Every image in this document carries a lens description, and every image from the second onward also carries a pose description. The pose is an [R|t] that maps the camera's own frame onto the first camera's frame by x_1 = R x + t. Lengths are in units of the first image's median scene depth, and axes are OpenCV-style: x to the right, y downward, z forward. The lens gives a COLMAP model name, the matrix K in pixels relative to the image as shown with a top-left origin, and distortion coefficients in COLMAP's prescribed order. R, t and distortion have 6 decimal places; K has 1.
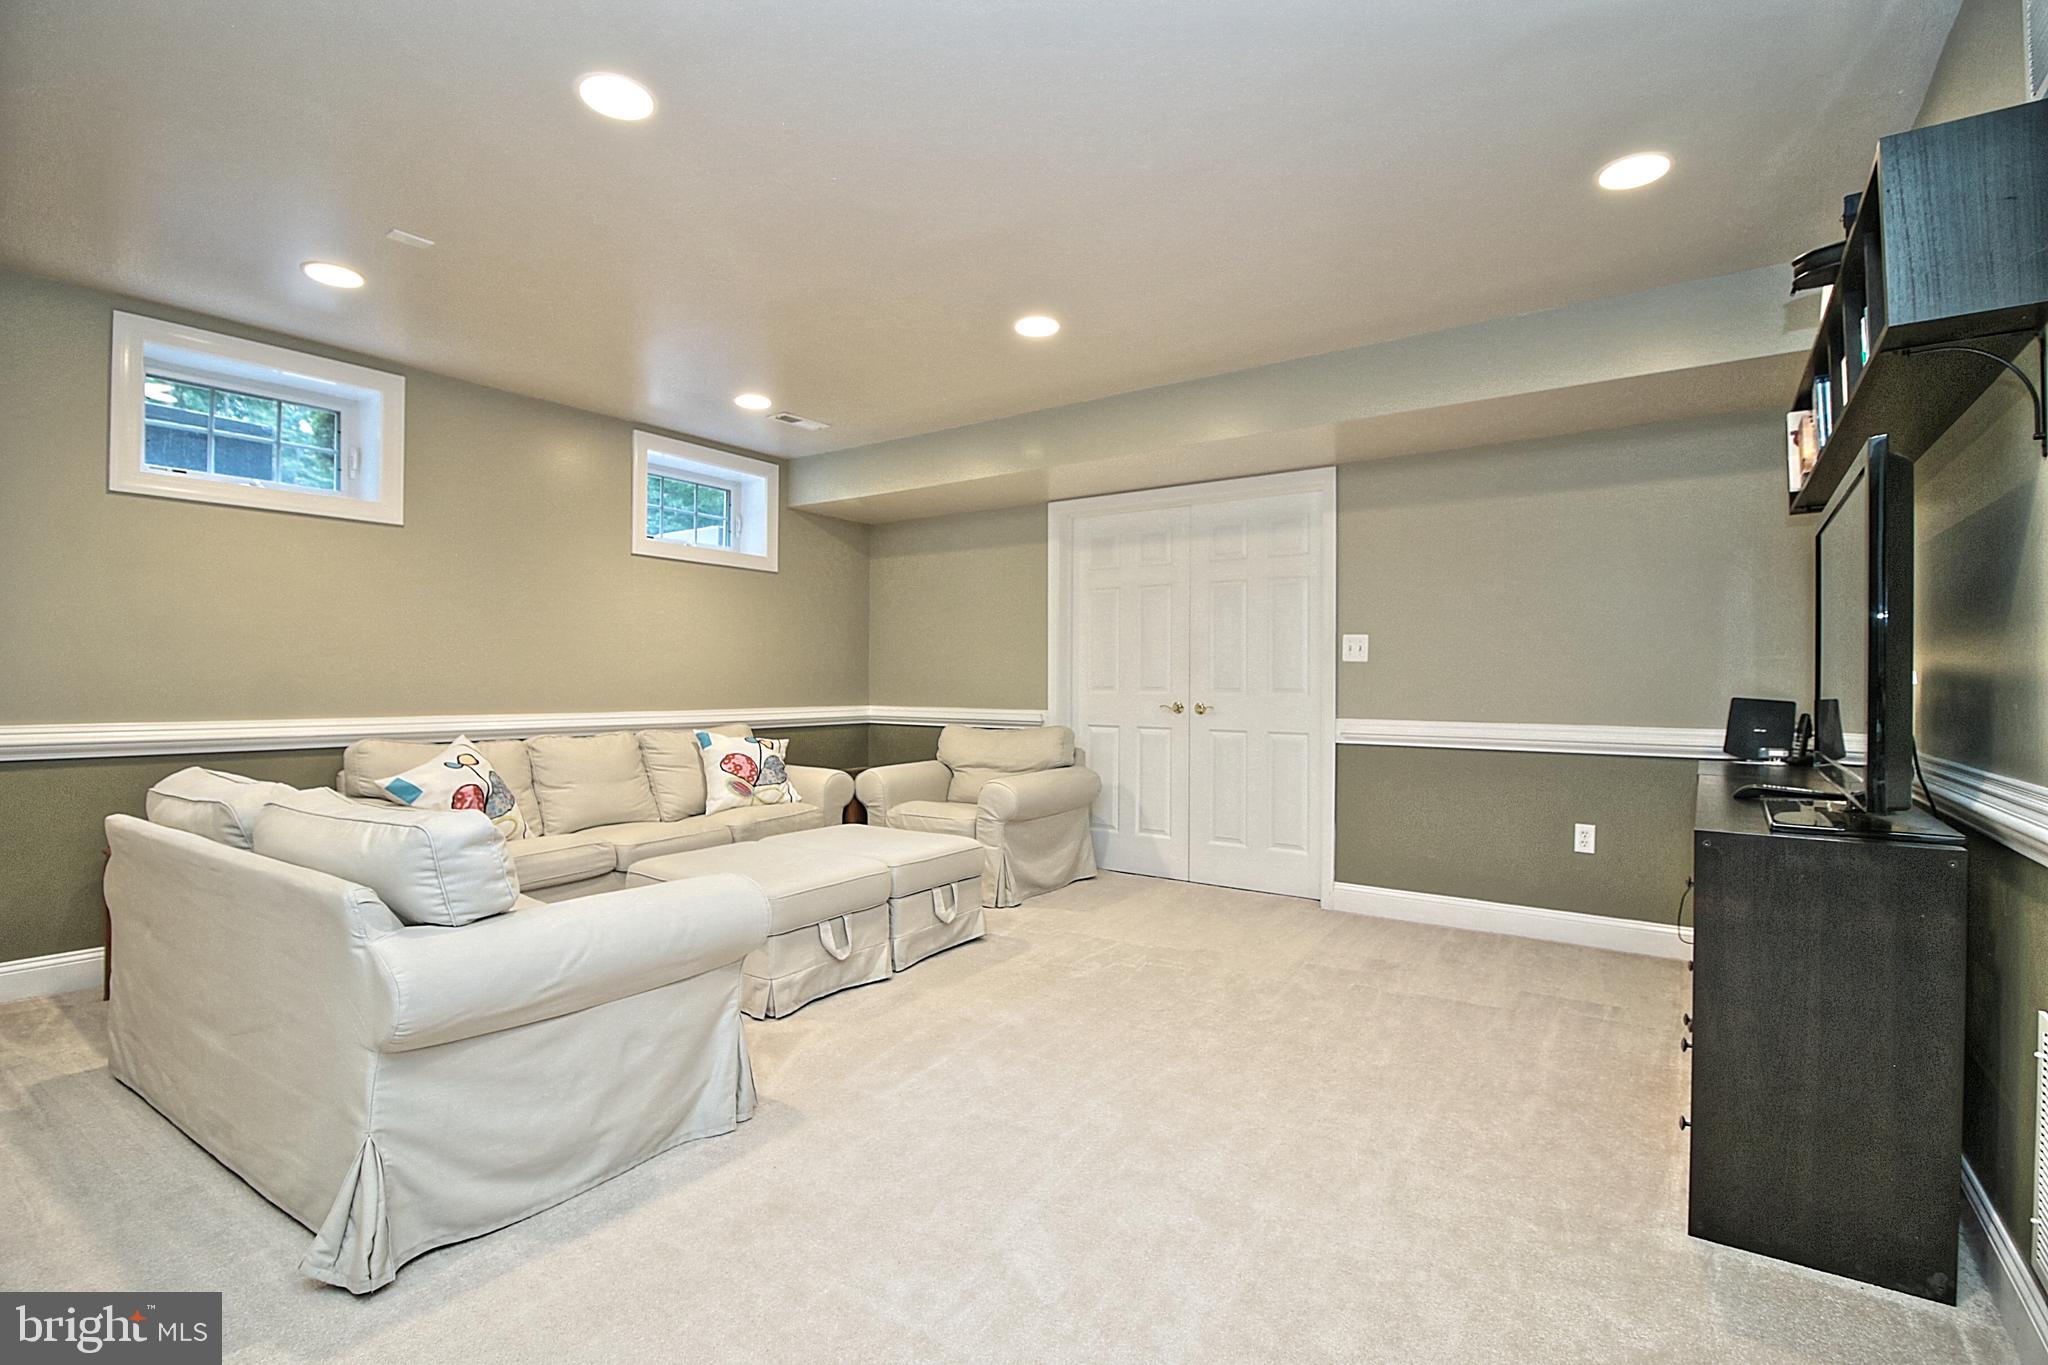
lens RADIAL K [[959.4, 0, 1019.1], [0, 959.4, 678.3], [0, 0, 1]] dist [-0.001200, -0.000779]
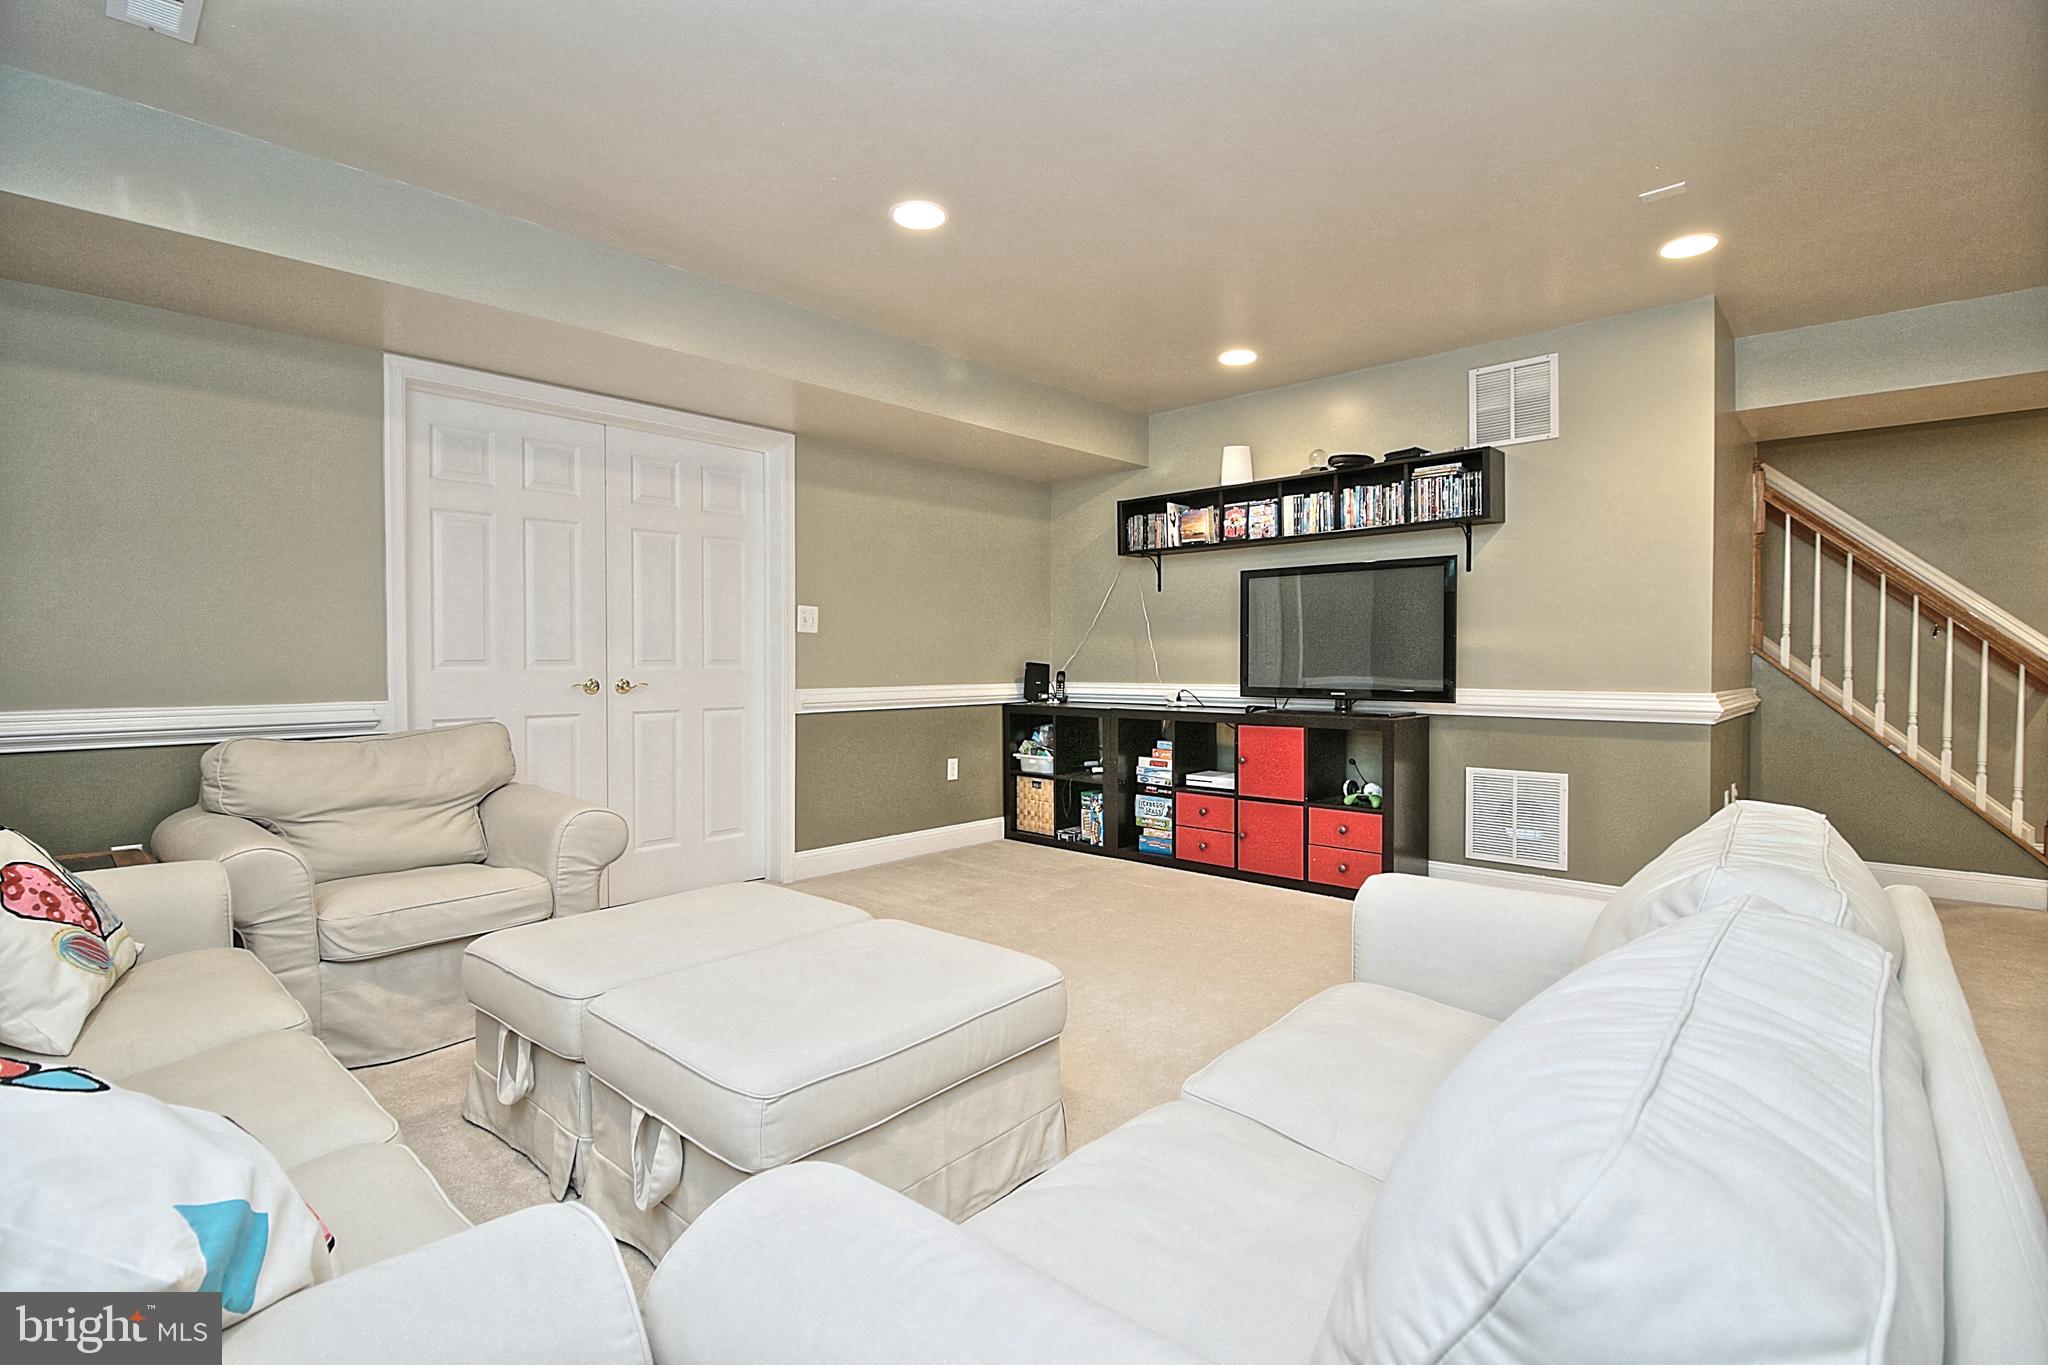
lens RADIAL K [[959.4, 0, 1019.1], [0, 959.4, 678.3], [0, 0, 1]] dist [-0.001200, -0.000779]
pose [[0.123376, -0.027972, 0.991966, -0.630855], [-0.003553, 0.999584, 0.028629, 0.001172], [-0.992354, -0.007056, 0.123225, 0.646938]]
